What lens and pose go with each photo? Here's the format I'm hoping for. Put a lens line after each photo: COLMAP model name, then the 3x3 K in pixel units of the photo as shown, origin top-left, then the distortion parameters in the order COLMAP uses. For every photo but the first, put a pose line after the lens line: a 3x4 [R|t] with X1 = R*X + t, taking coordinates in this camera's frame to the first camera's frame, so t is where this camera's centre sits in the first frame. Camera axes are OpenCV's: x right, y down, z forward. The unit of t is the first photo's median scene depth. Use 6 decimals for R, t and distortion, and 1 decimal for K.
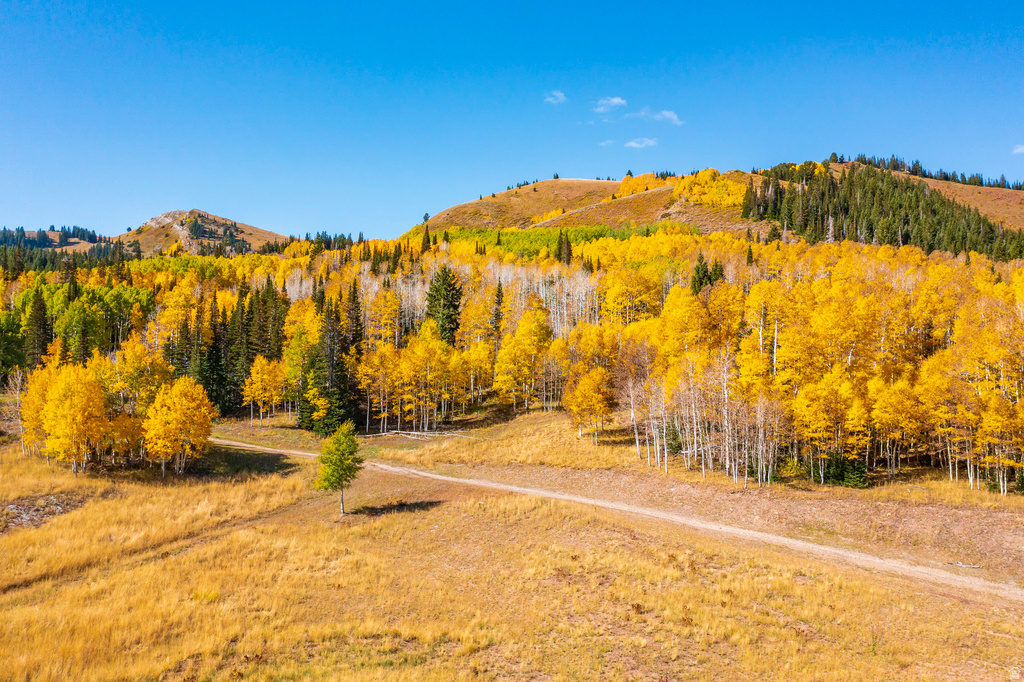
lens RADIAL K [[818.4, 0, 513.4], [0, 818.4, 339.6], [0, 0, 1]] dist [-0.010122, 0.002942]
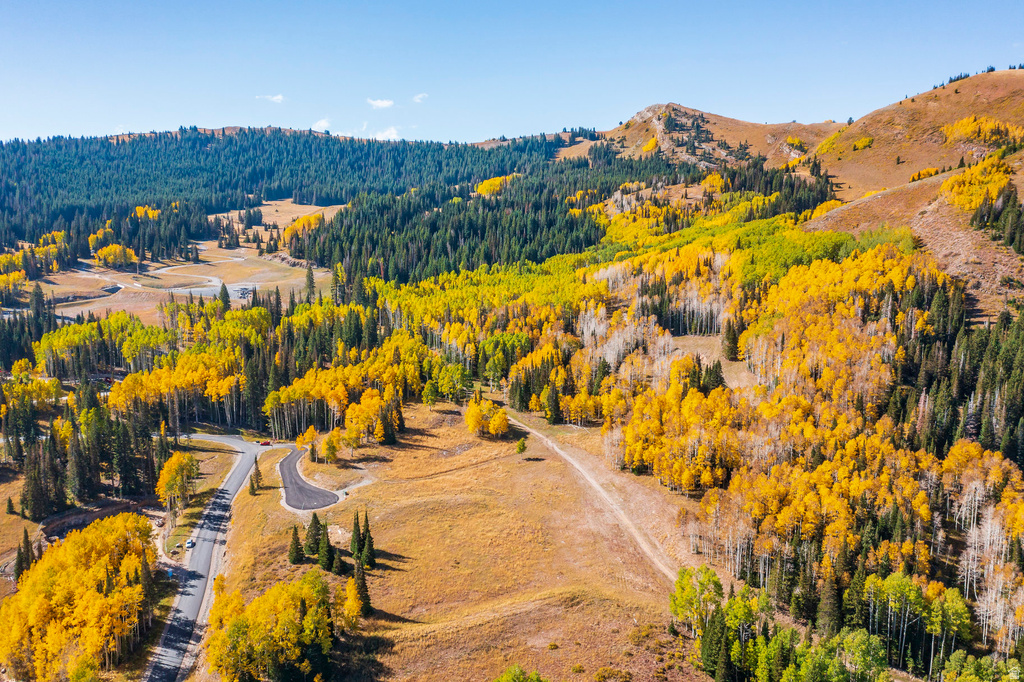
lens RADIAL K [[818.4, 0, 506.7], [0, 818.4, 339.4], [0, 0, 1]] dist [-0.010122, 0.002942]
pose [[0.815681, 0.079218, -0.573053, 0.403282], [0.042061, 0.979837, 0.195321, -0.234539], [0.576971, -0.183423, 0.795902, -0.438314]]
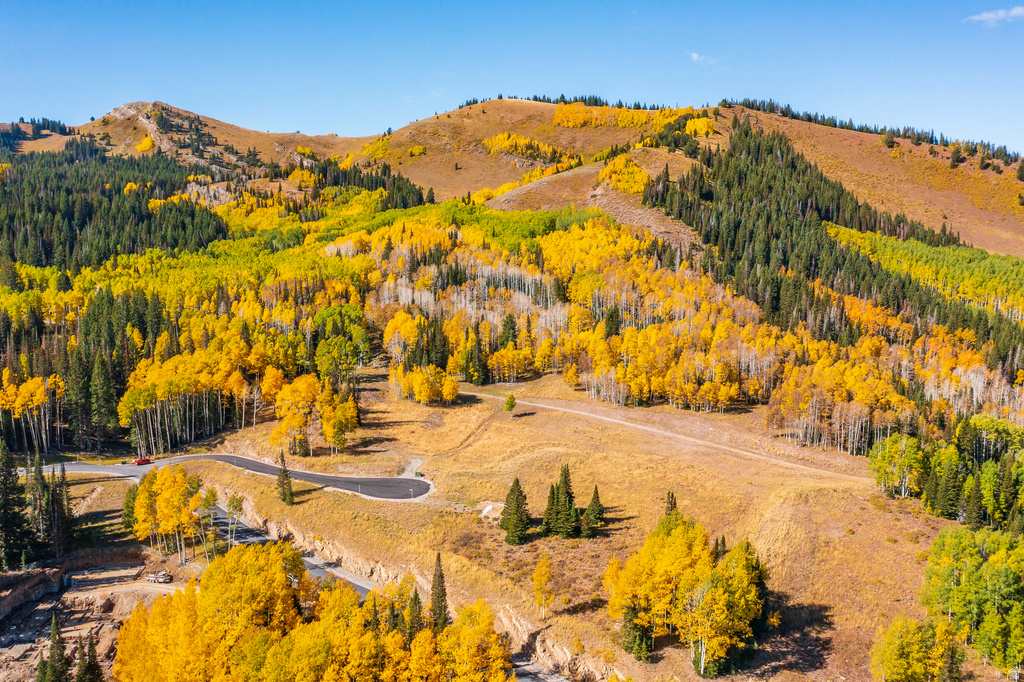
lens RADIAL K [[818.4, 0, 512.9], [0, 818.4, 341.2], [0, 0, 1]] dist [-0.010122, 0.002942]
pose [[0.995486, -0.012507, 0.094081, -0.108345], [-0.004634, 0.983692, 0.179803, -0.159008], [-0.094796, -0.179427, 0.979193, -0.517249]]
